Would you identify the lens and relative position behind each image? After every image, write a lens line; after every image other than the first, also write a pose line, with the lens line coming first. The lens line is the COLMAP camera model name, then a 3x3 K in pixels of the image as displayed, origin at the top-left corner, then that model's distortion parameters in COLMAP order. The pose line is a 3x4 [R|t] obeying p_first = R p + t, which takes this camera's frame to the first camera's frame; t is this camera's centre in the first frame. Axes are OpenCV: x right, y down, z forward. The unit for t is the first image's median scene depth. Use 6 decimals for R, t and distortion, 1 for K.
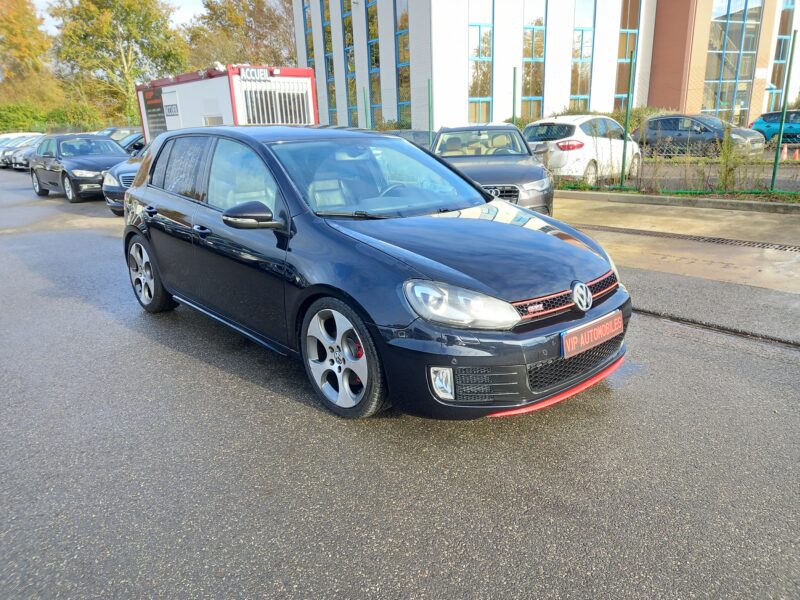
lens RADIAL K [[576.9, 0, 404.2], [0, 576.9, 299.3], [0, 0, 1]] dist [0.069382, -0.051476]
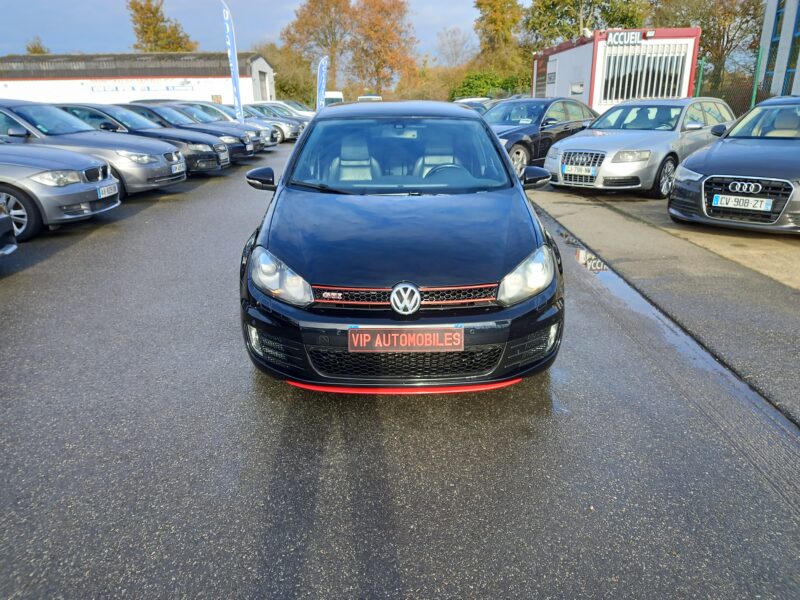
lens RADIAL K [[576.9, 0, 404.2], [0, 576.9, 299.3], [0, 0, 1]] dist [0.069382, -0.051476]
pose [[0.751807, 0.231804, -0.617295, 0.158904], [-0.197392, 0.972357, 0.124731, -0.021729], [0.629144, 0.028076, 0.776781, 0.047404]]
